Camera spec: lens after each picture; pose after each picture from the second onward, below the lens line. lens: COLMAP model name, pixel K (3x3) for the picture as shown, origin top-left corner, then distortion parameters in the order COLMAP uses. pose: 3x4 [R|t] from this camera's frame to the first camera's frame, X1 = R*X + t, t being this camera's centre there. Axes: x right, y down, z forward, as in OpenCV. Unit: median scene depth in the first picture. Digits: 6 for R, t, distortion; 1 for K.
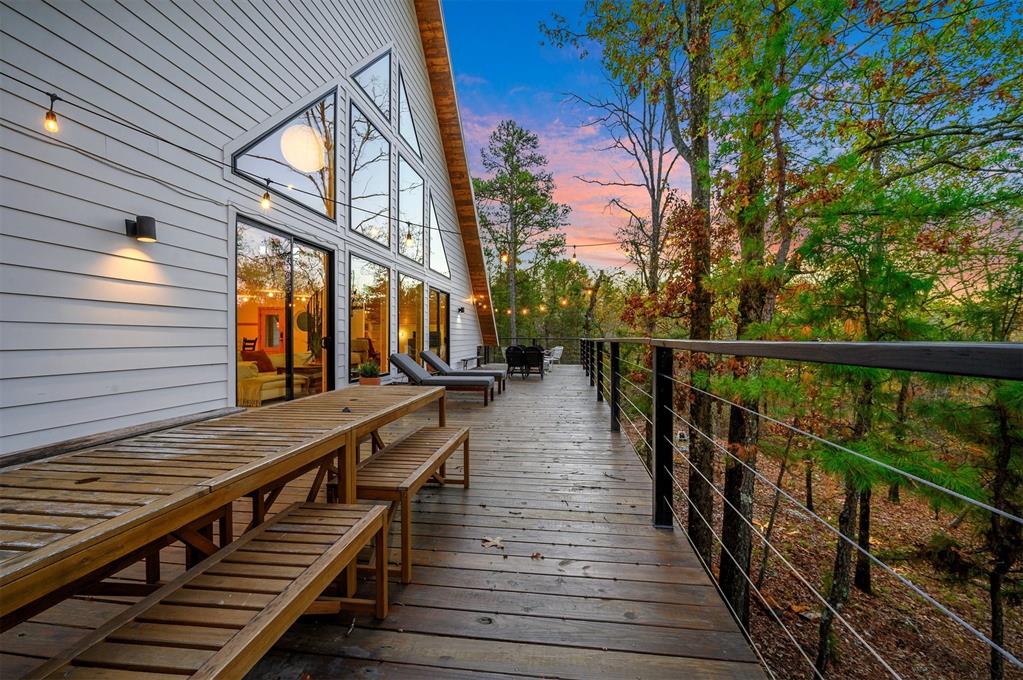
lens RADIAL K [[397.6, 0, 512.8], [0, 397.6, 341.8], [0, 0, 1]] dist [-0.001117, -0.000044]
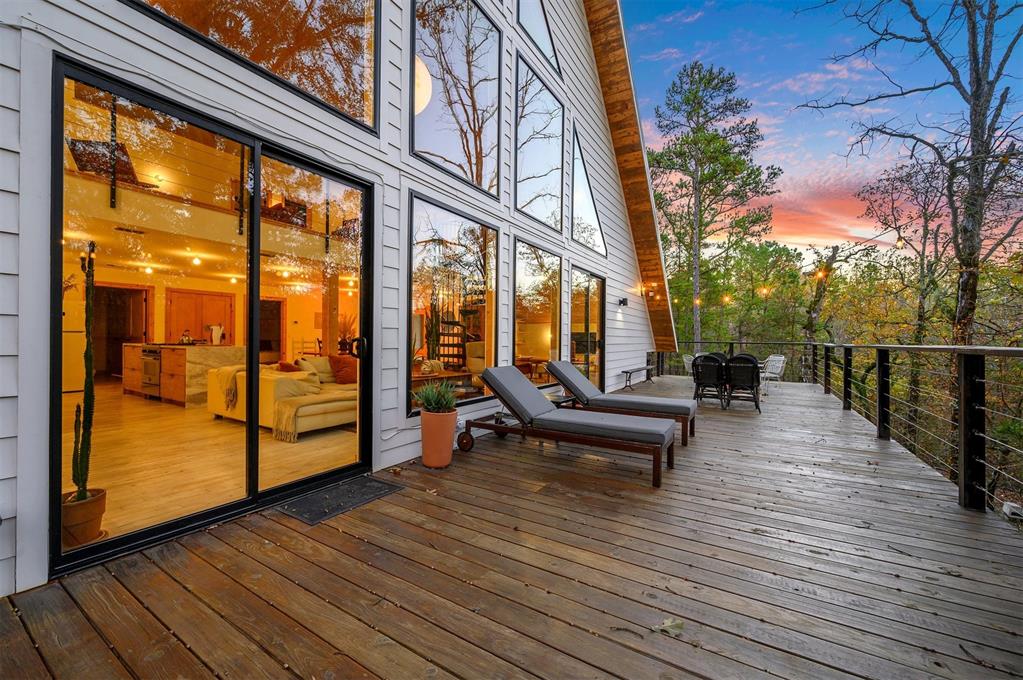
lens RADIAL K [[397.6, 0, 512.8], [0, 397.6, 341.8], [0, 0, 1]] dist [-0.001117, -0.000044]
pose [[0.912045, 0.008596, -0.410000, -0.013526], [-0.011262, 0.999928, -0.004090, -0.002392], [0.409935, 0.008348, 0.912077, 0.216946]]
